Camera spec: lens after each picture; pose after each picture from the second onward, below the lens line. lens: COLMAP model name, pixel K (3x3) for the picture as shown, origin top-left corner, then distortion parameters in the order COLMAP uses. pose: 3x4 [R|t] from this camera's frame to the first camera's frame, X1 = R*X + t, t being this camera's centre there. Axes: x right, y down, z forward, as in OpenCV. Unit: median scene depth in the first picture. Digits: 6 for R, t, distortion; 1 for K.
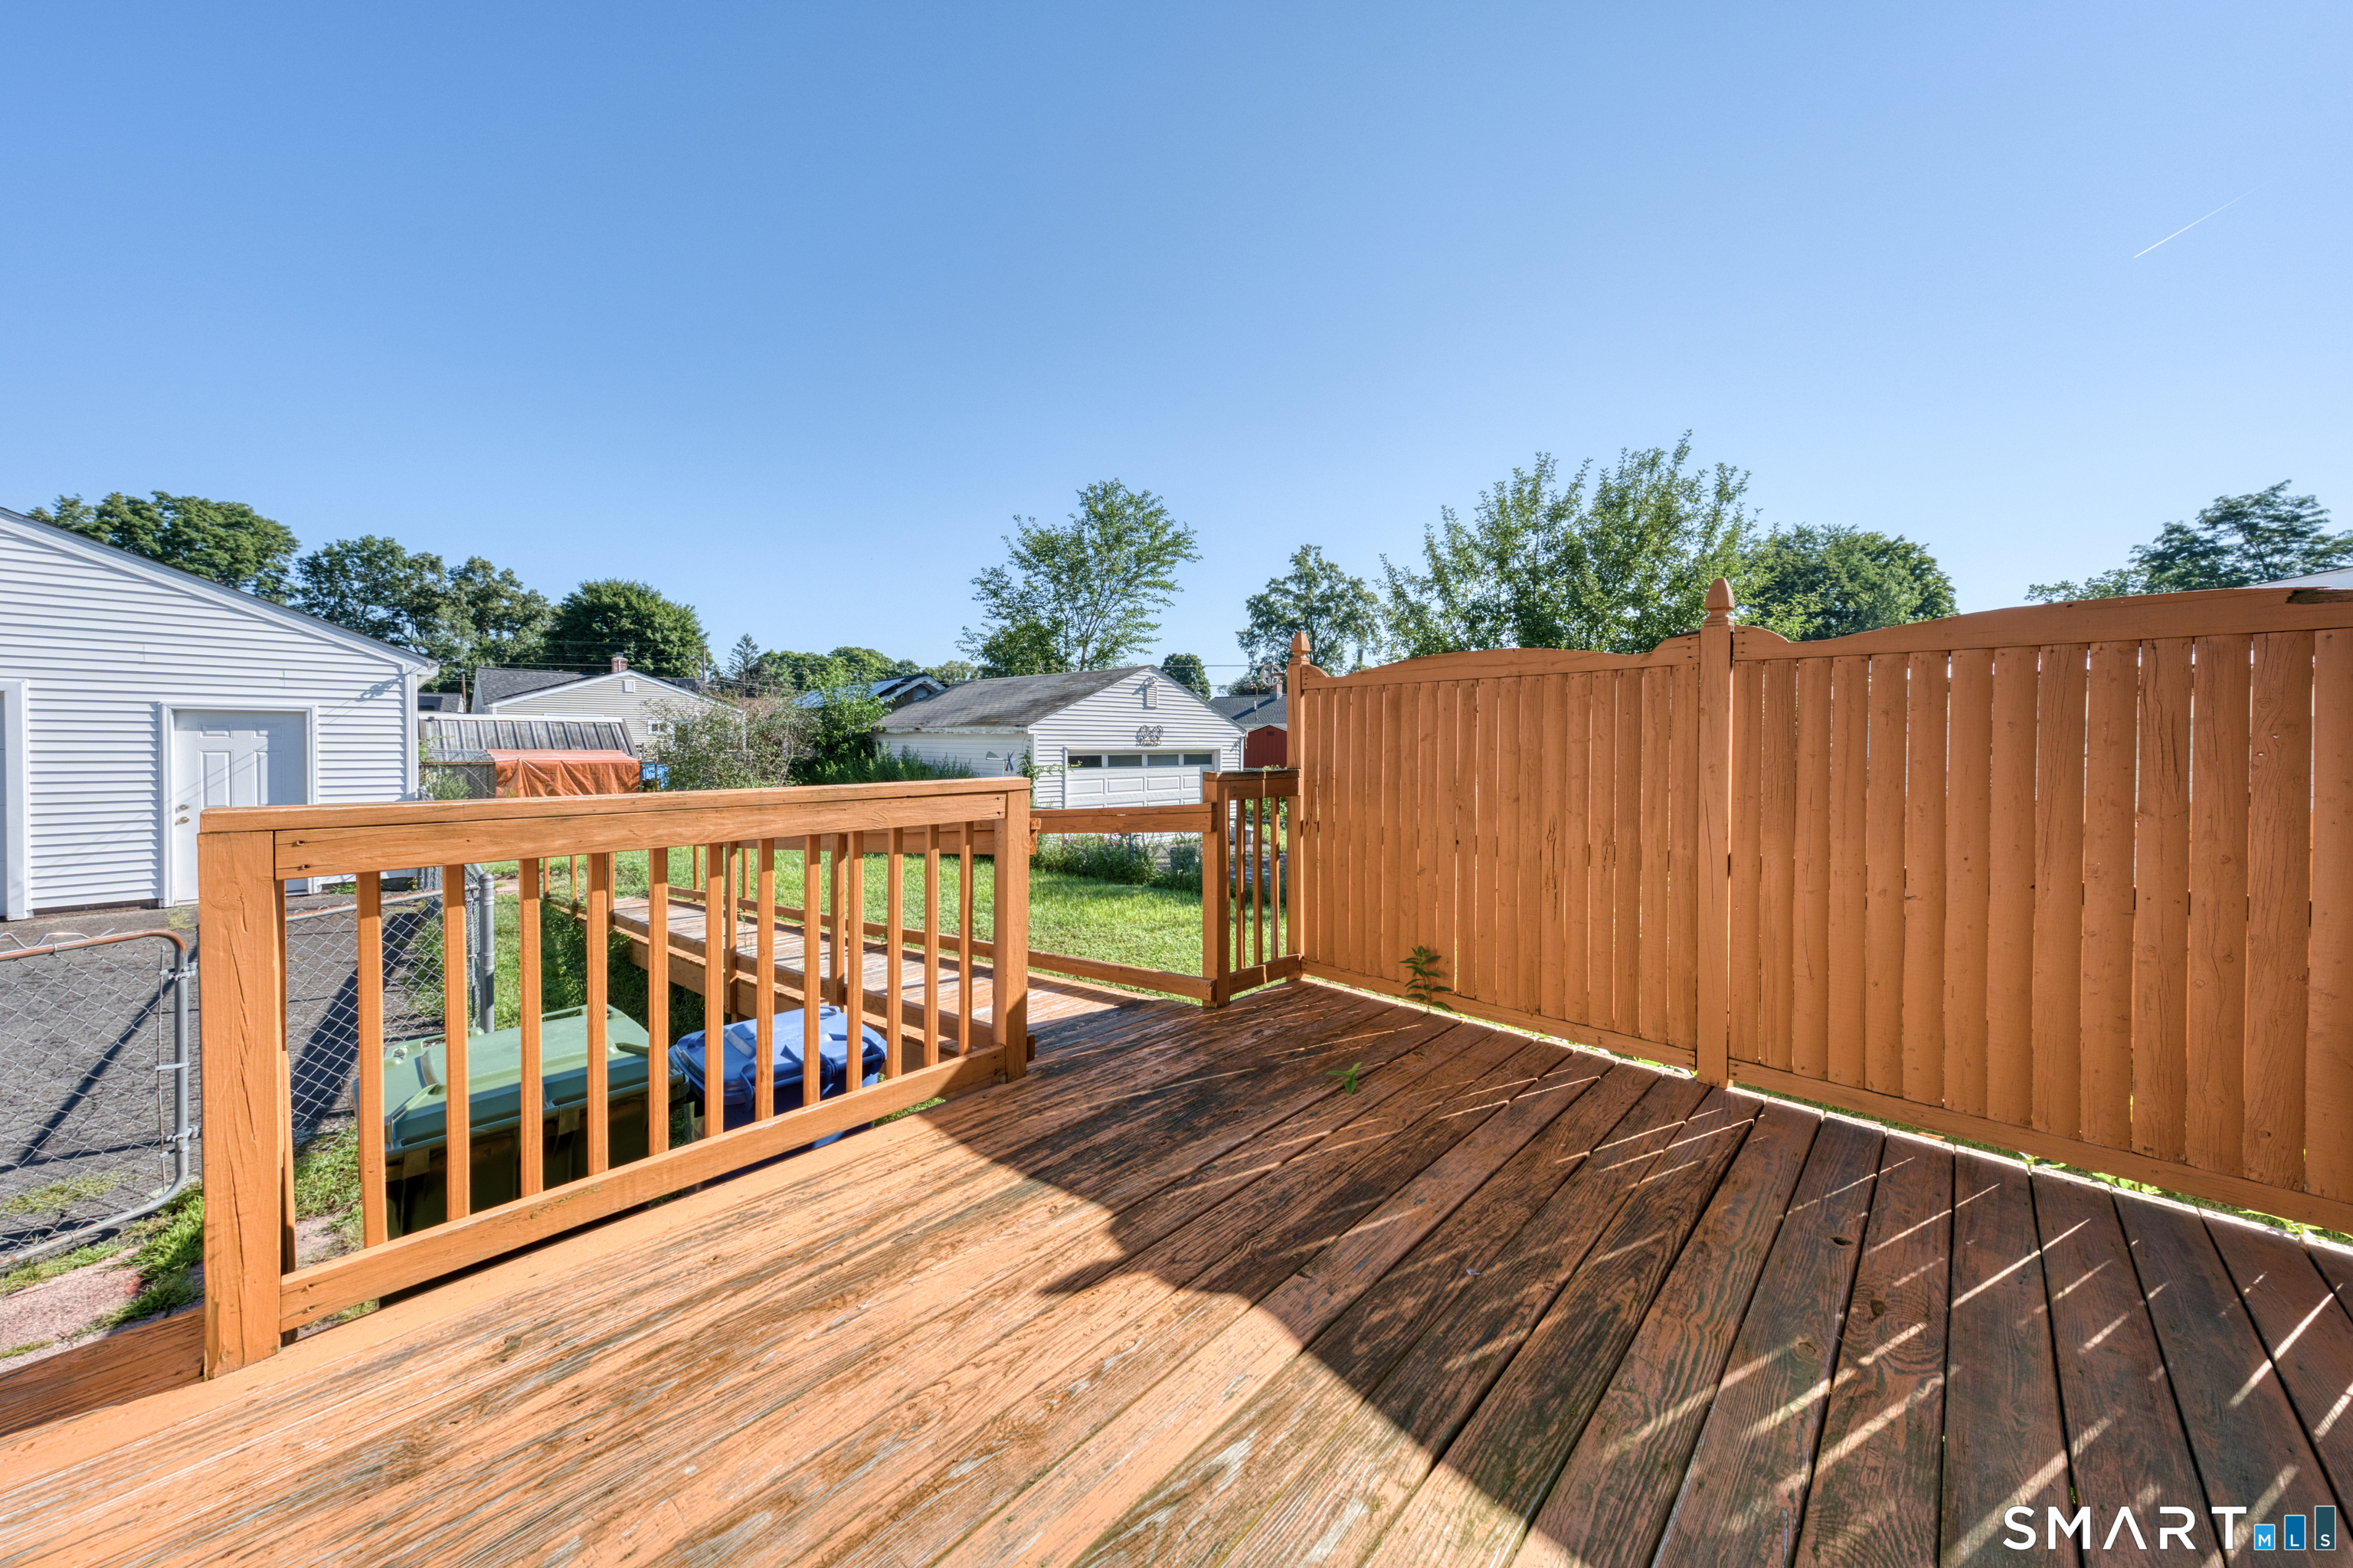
lens RADIAL K [[804.7, 0, 1185.1], [0, 804.7, 752.8], [0, 0, 1]] dist [0.023851, -0.000682]
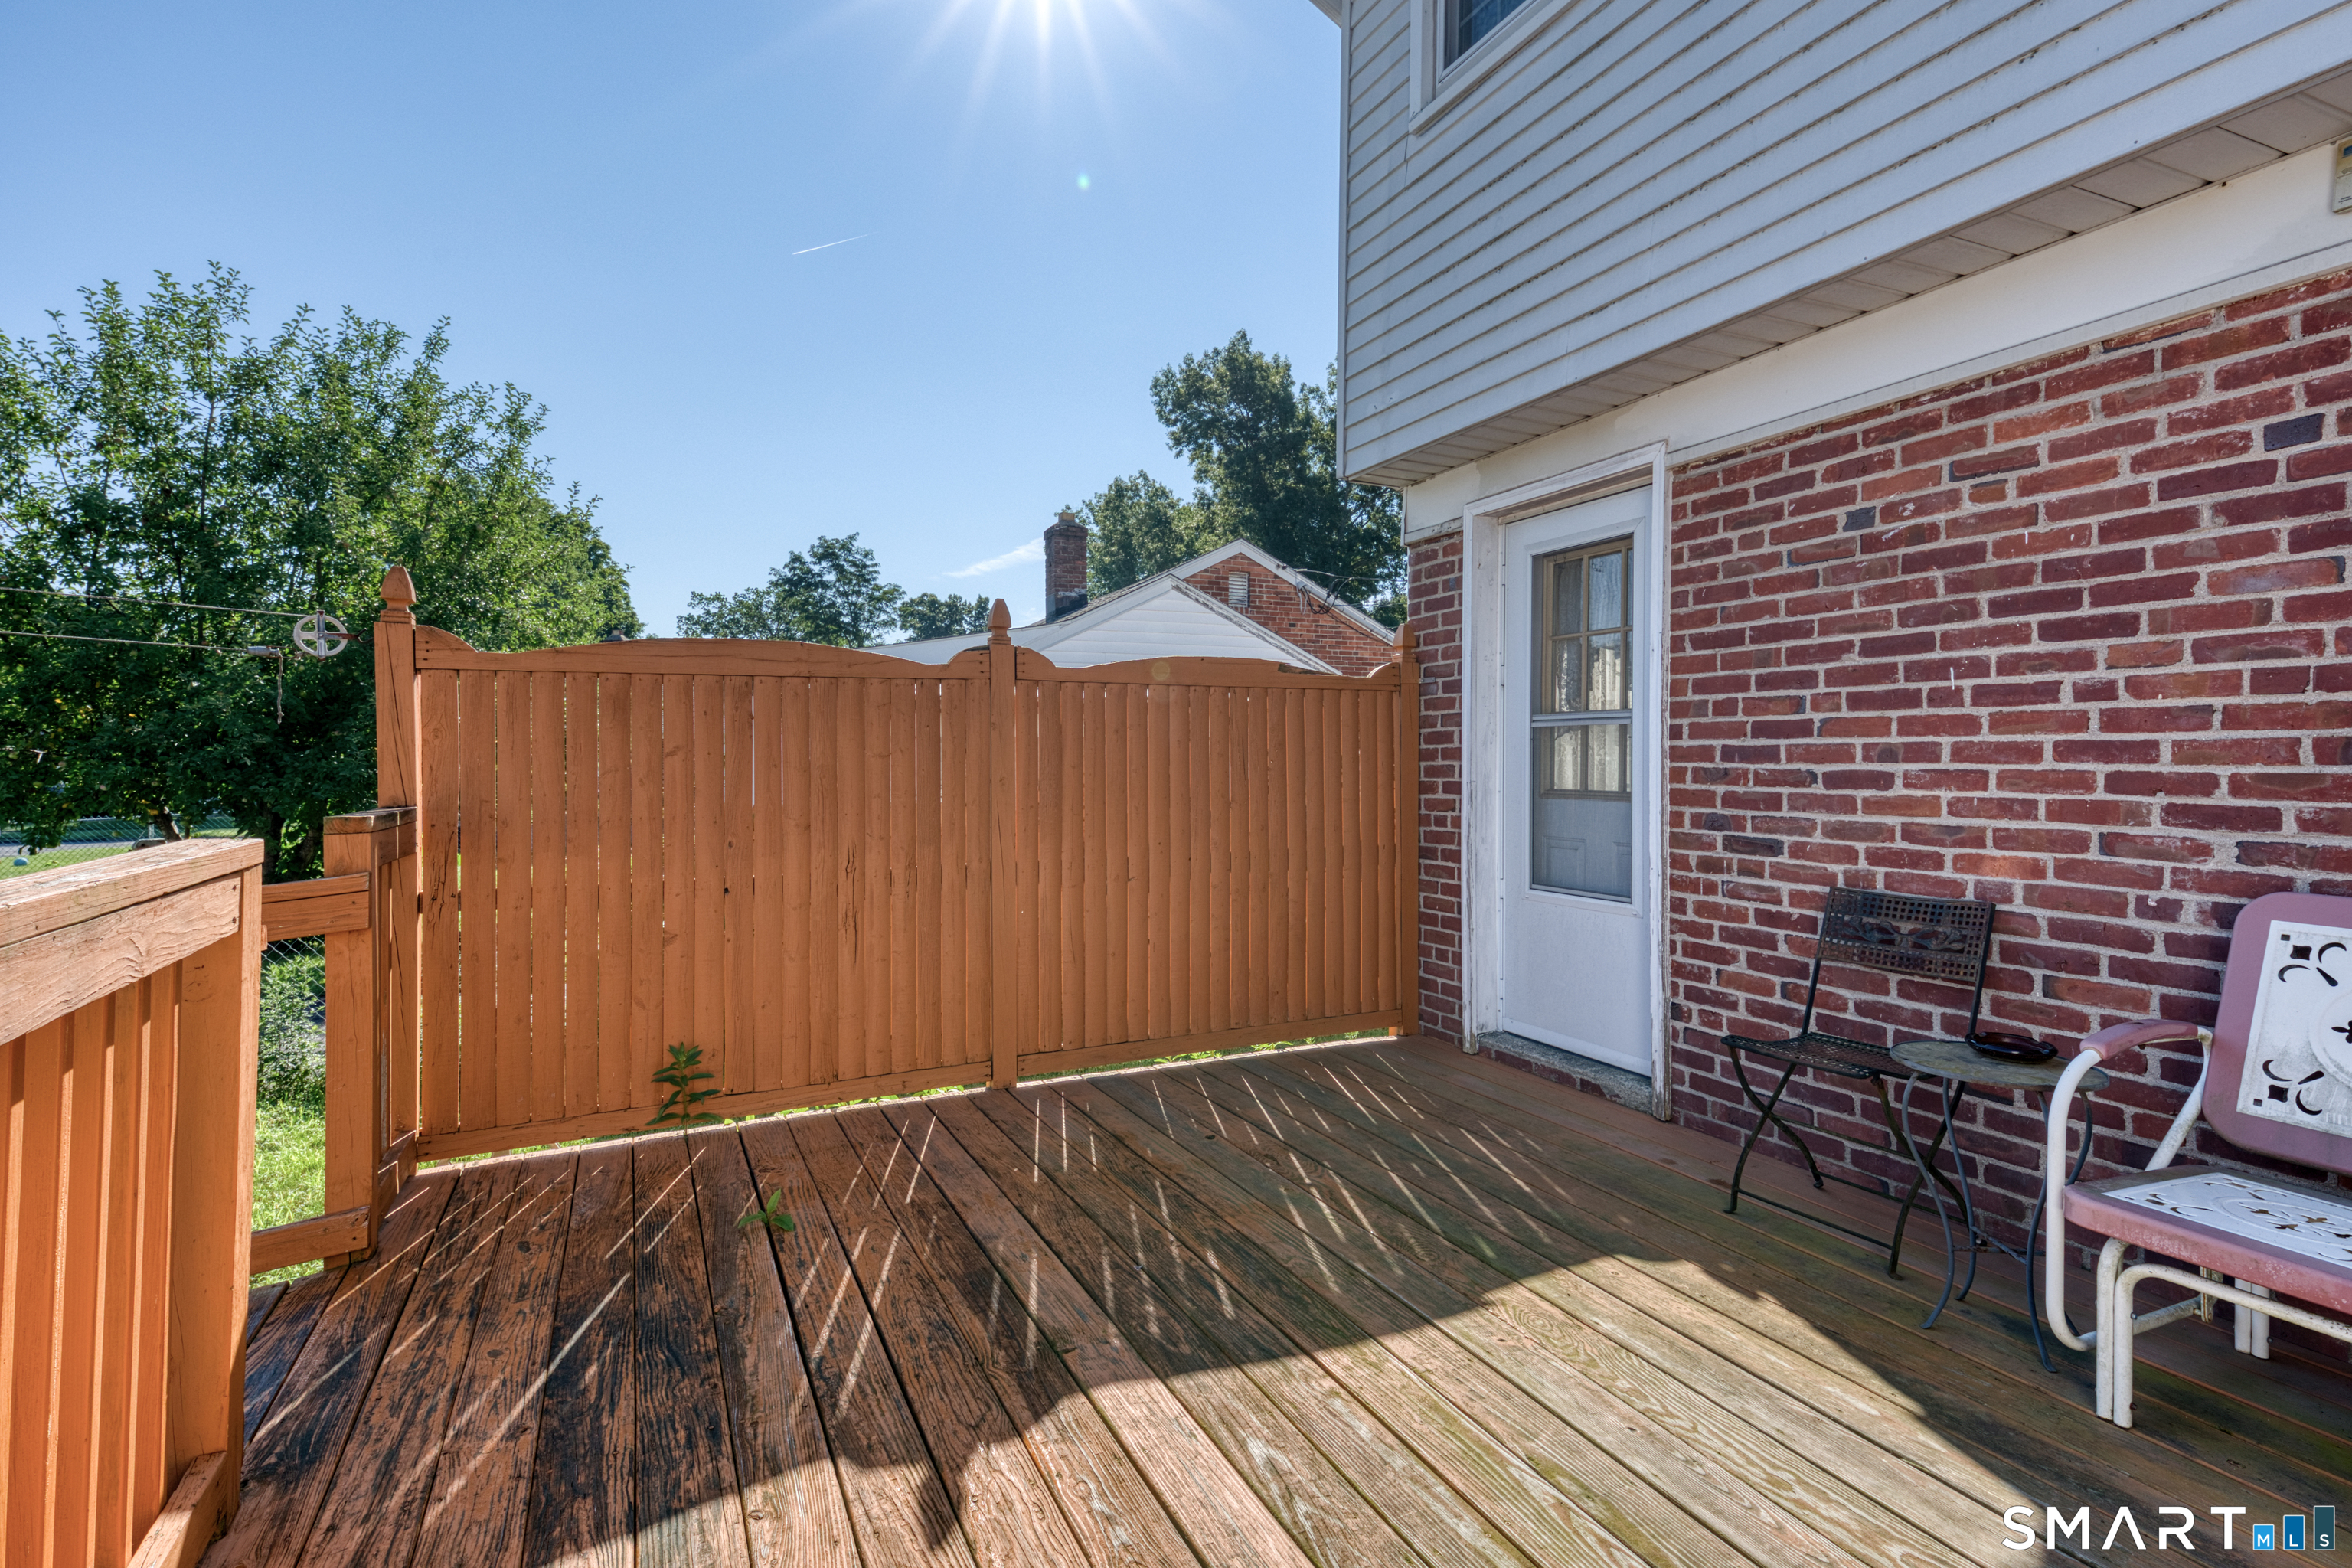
lens RADIAL K [[1145.5, 0, 1186.2], [0, 1145.5, 768.5], [0, 0, 1]] dist [0.054734, 0.000800]
pose [[0.348669, -0.013956, 0.937142, -0.195215], [0.019004, 0.999789, 0.007818, -0.001324], [-0.937053, 0.015083, 0.348860, 0.082593]]
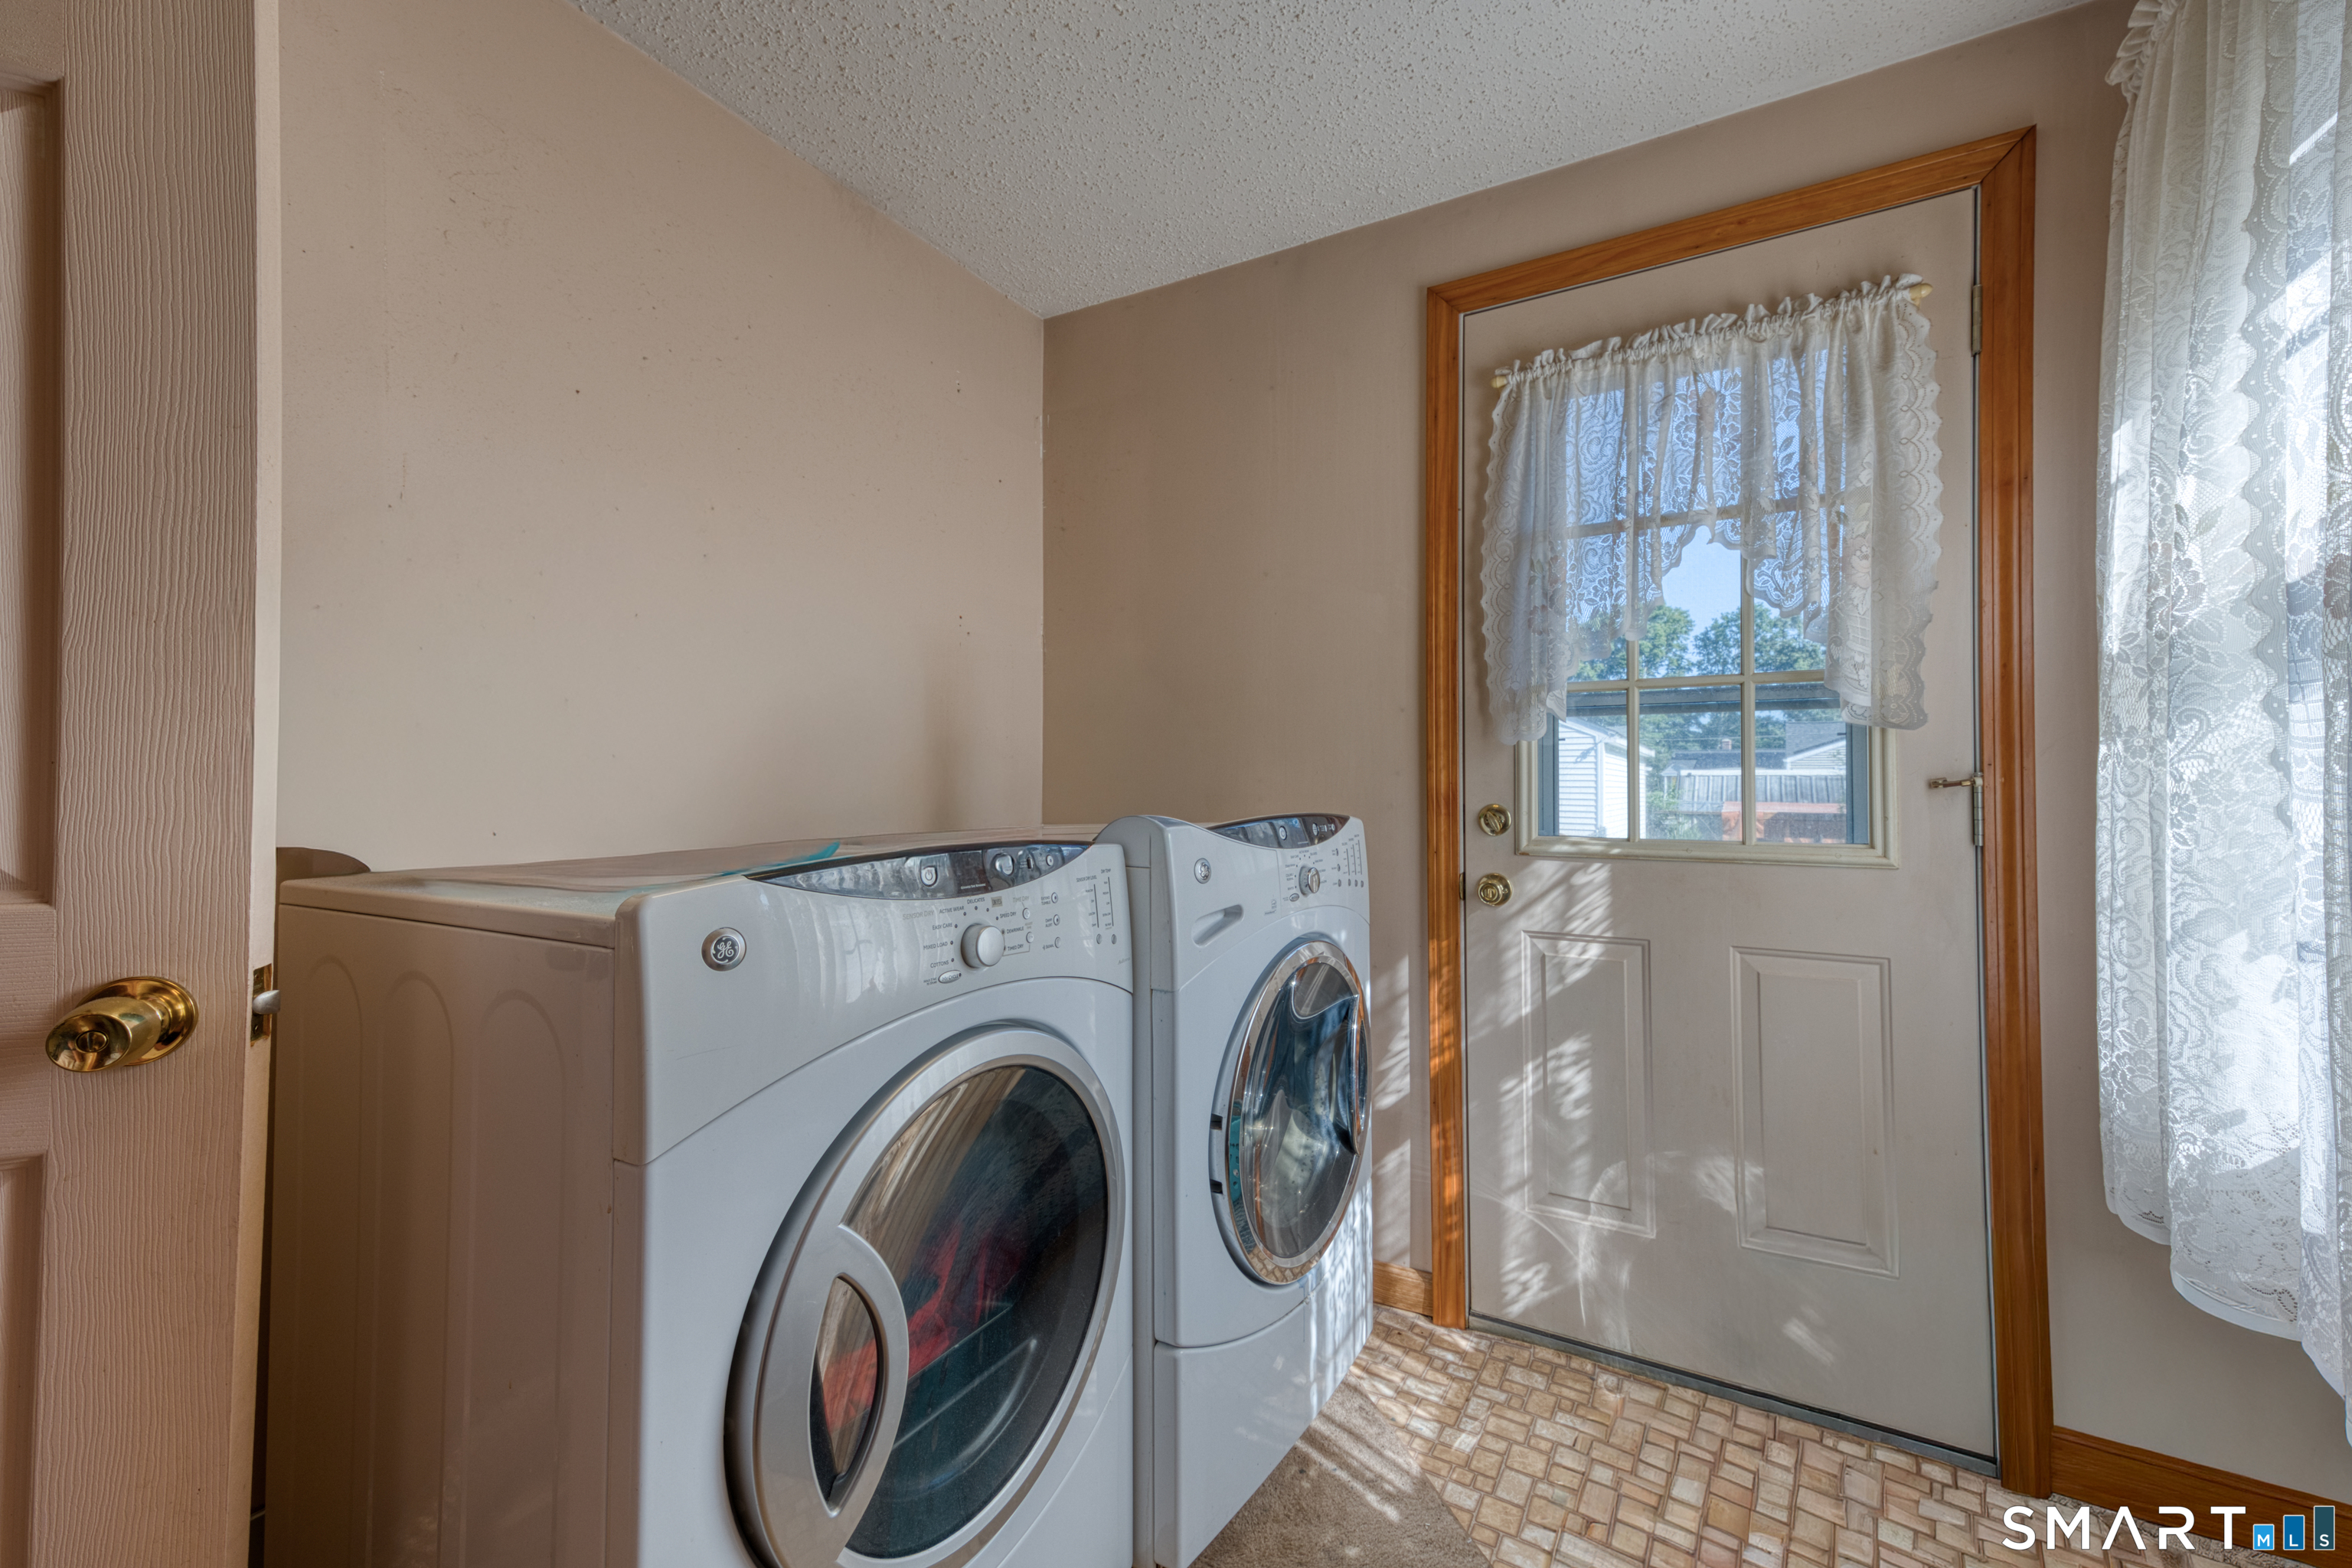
lens RADIAL K [[976.0, 0, 1195.1], [0, 976.0, 777.1], [0, 0, 1]] dist [0.030889, -0.002678]
pose [[0.256572, -0.015567, -0.966400, 0.474850], [-0.018748, 0.999602, -0.021079, 0.008540], [0.966343, 0.023526, 0.256178, -0.071905]]
